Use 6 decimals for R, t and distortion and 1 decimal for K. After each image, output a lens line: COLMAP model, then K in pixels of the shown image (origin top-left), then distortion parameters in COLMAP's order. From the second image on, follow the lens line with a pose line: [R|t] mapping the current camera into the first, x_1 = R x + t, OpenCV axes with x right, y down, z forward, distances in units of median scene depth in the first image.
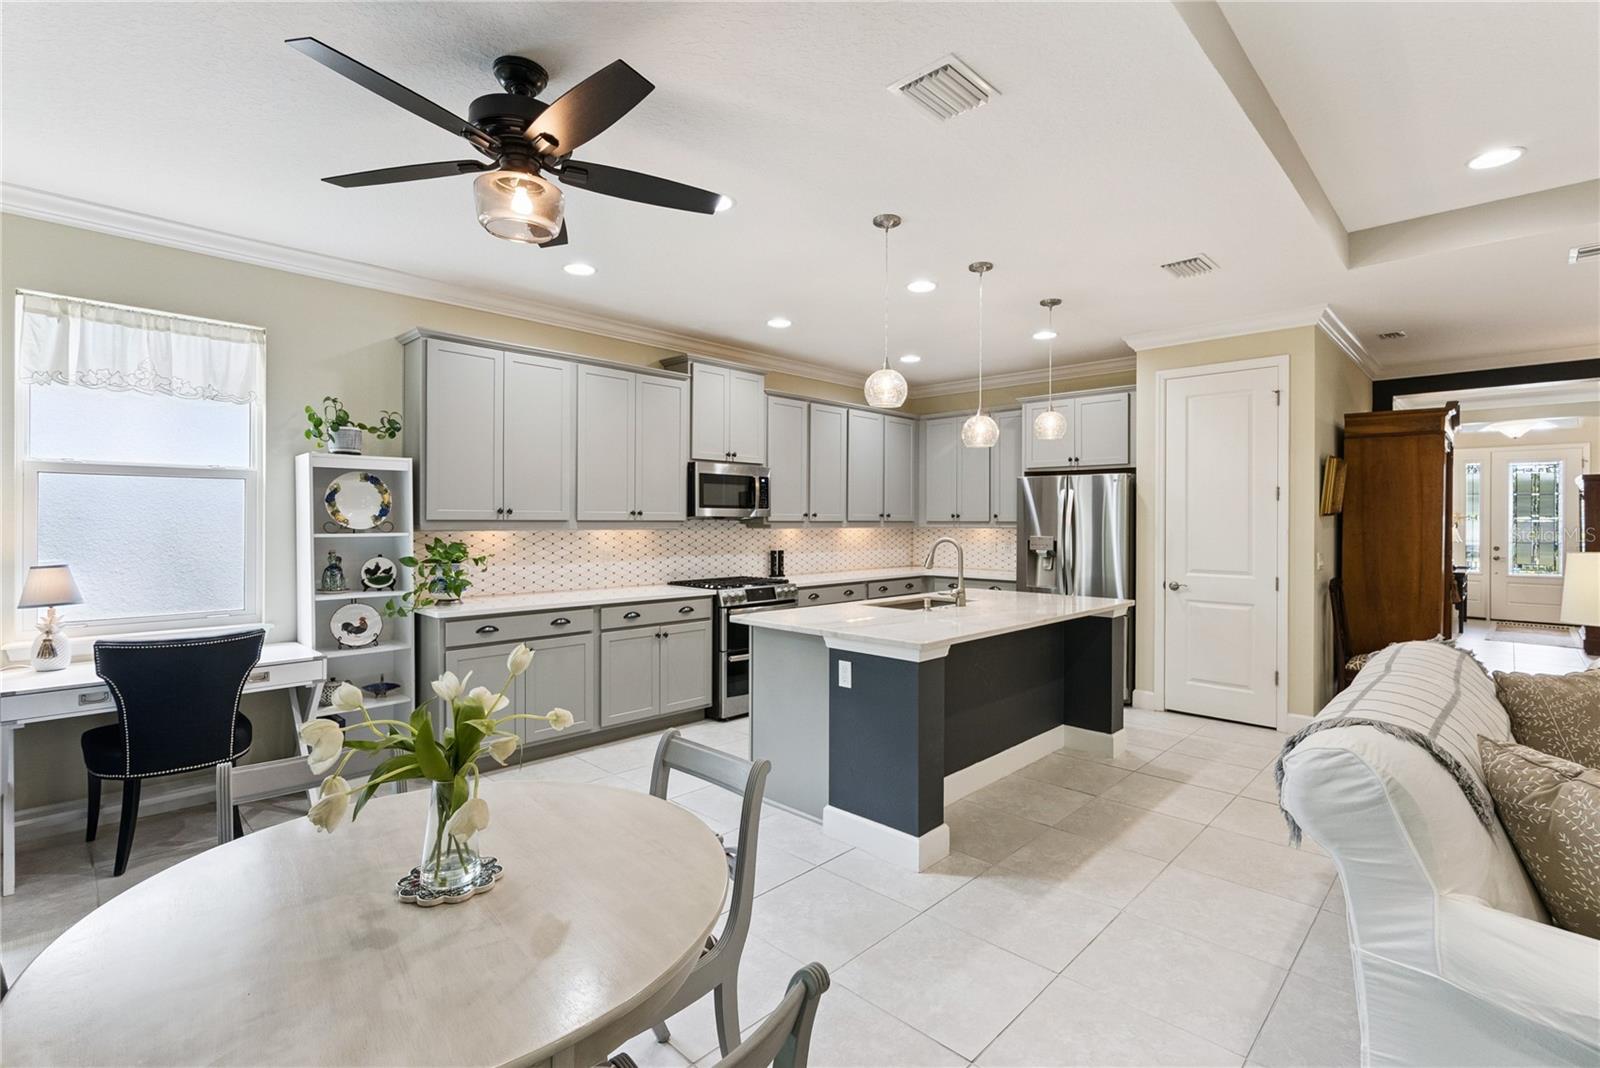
lens RADIAL K [[736.2, 0, 802.4], [0, 736.2, 523.6], [0, 0, 1]] dist [-0.003243, 0.002752]
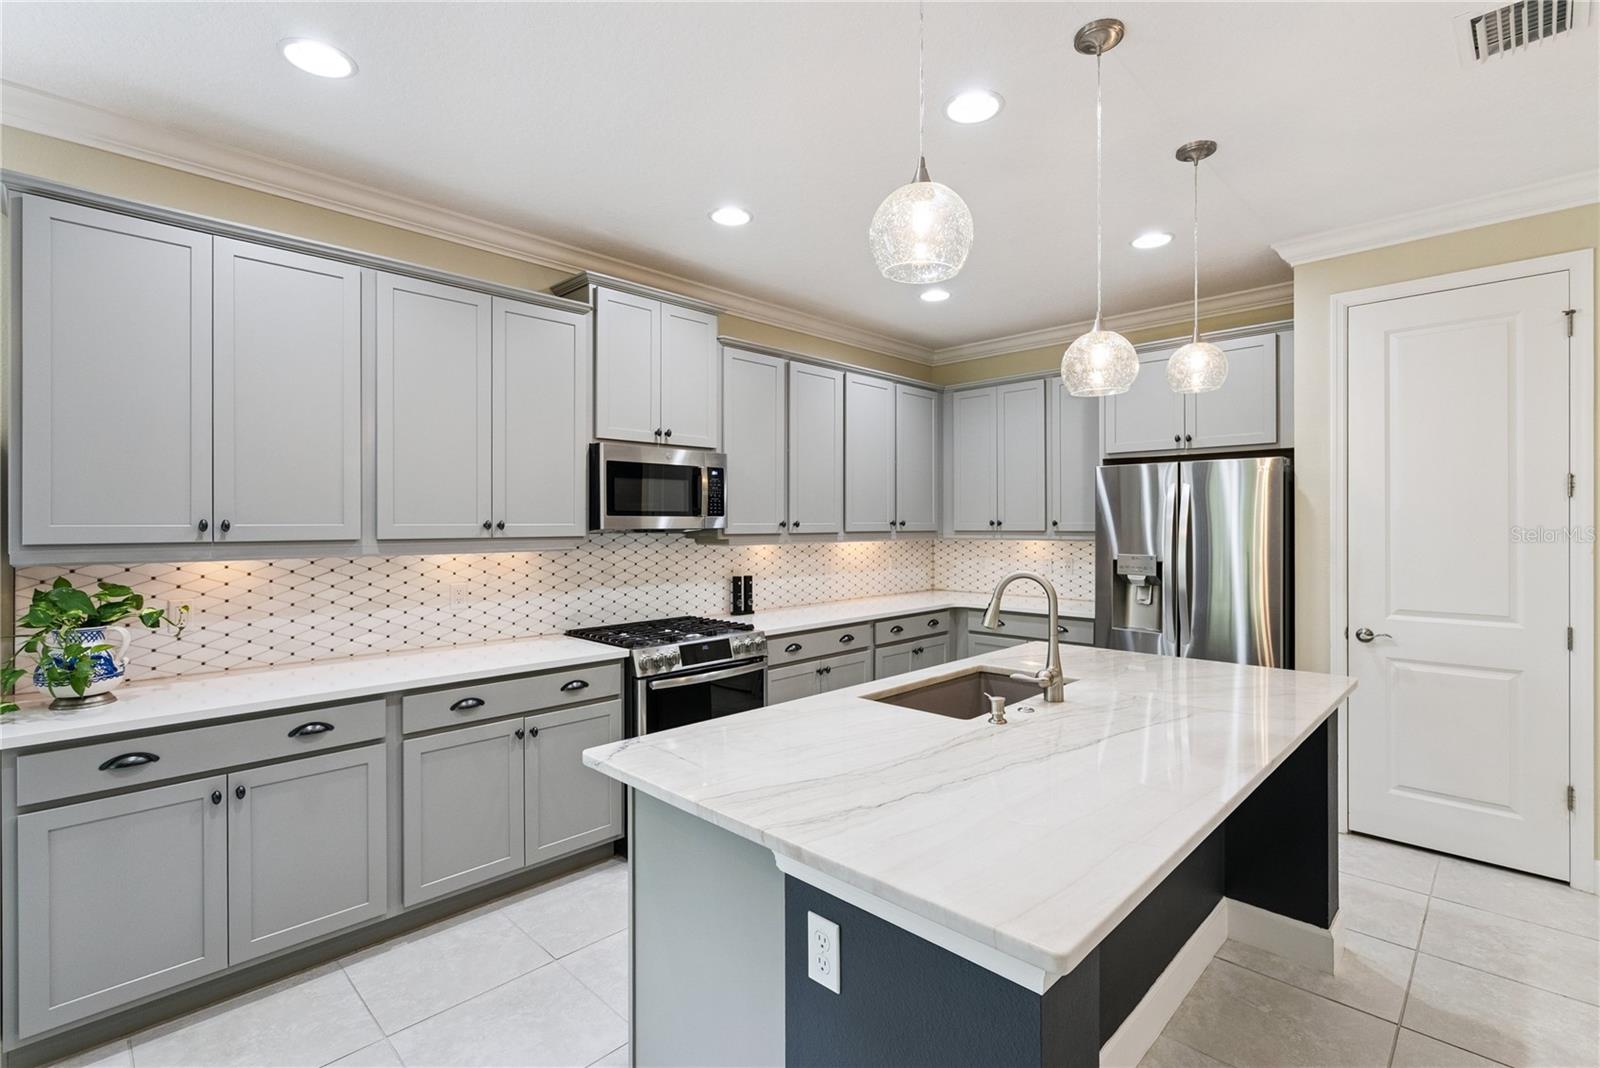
lens RADIAL K [[736.2, 0, 800.7], [0, 736.2, 525.7], [0, 0, 1]] dist [-0.003243, 0.002752]
pose [[0.999948, -0.006671, -0.007688, 0.031135], [0.006660, 0.999977, -0.001438, -0.011135], [0.007697, 0.001387, 0.999969, 0.379643]]
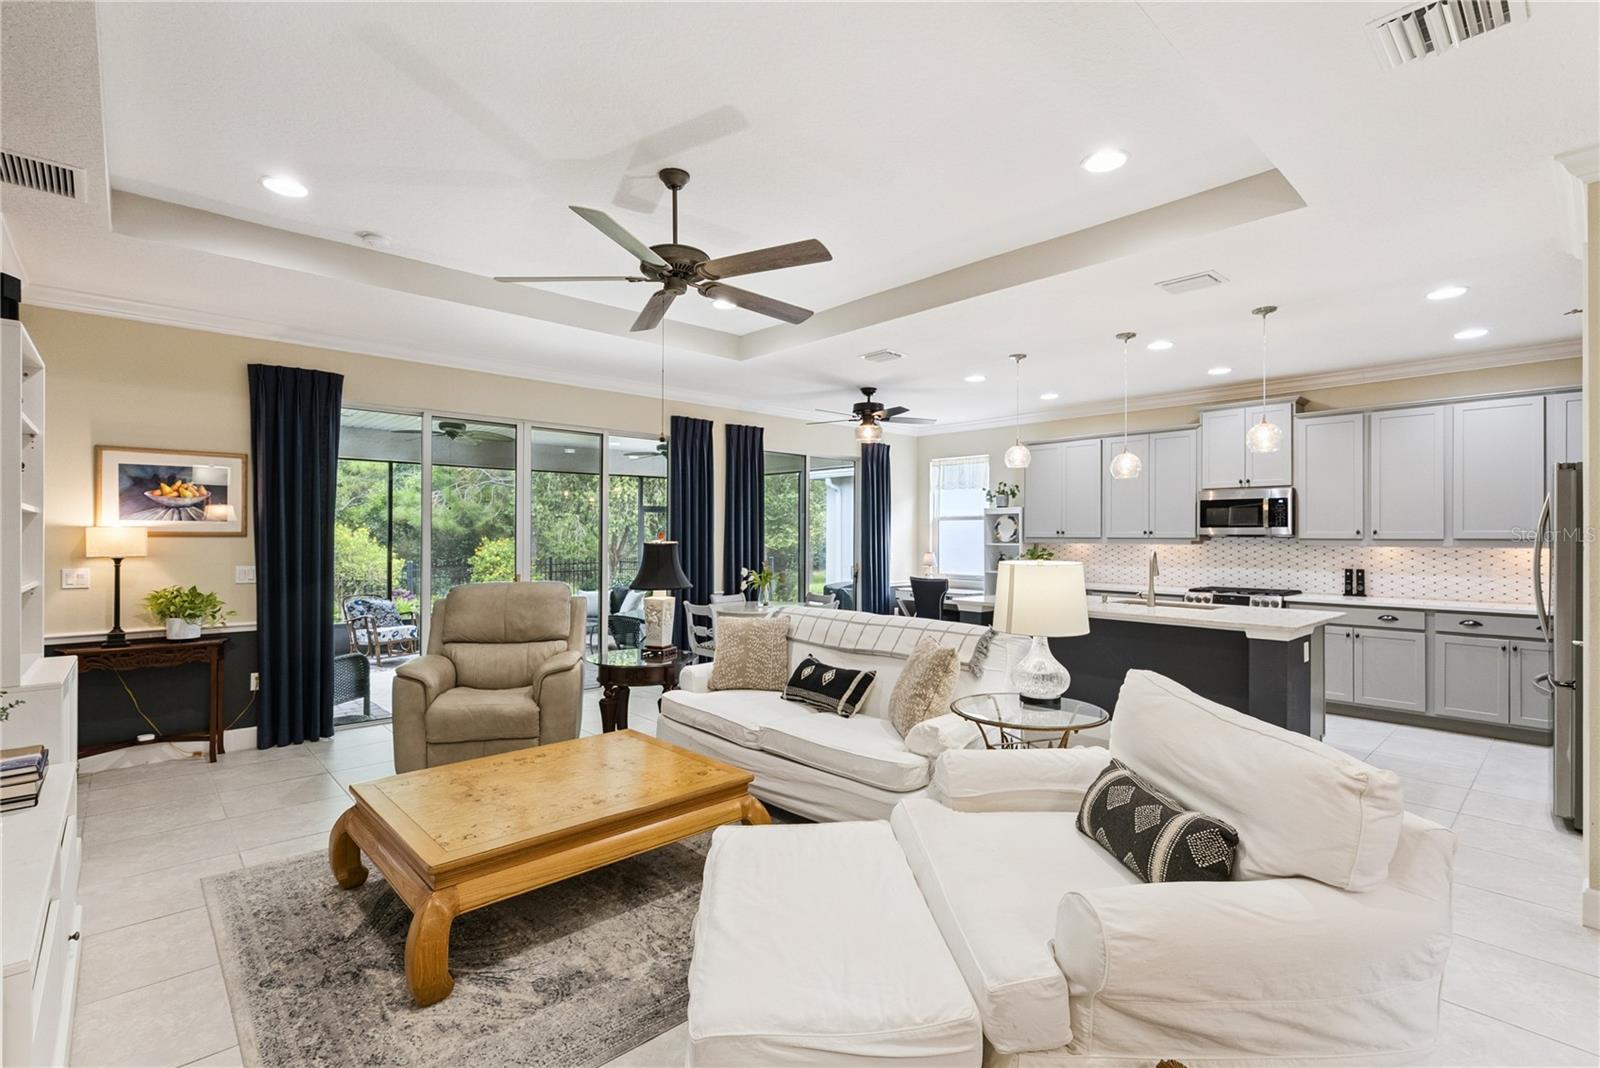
lens RADIAL K [[736.2, 0, 802.7], [0, 736.2, 531.2], [0, 0, 1]] dist [-0.003243, 0.002752]
pose [[-0.055385, -0.010661, -0.998408, 1.183970], [-0.009842, 0.999900, -0.010131, 0.004294], [0.998417, 0.009265, -0.055484, 0.395595]]
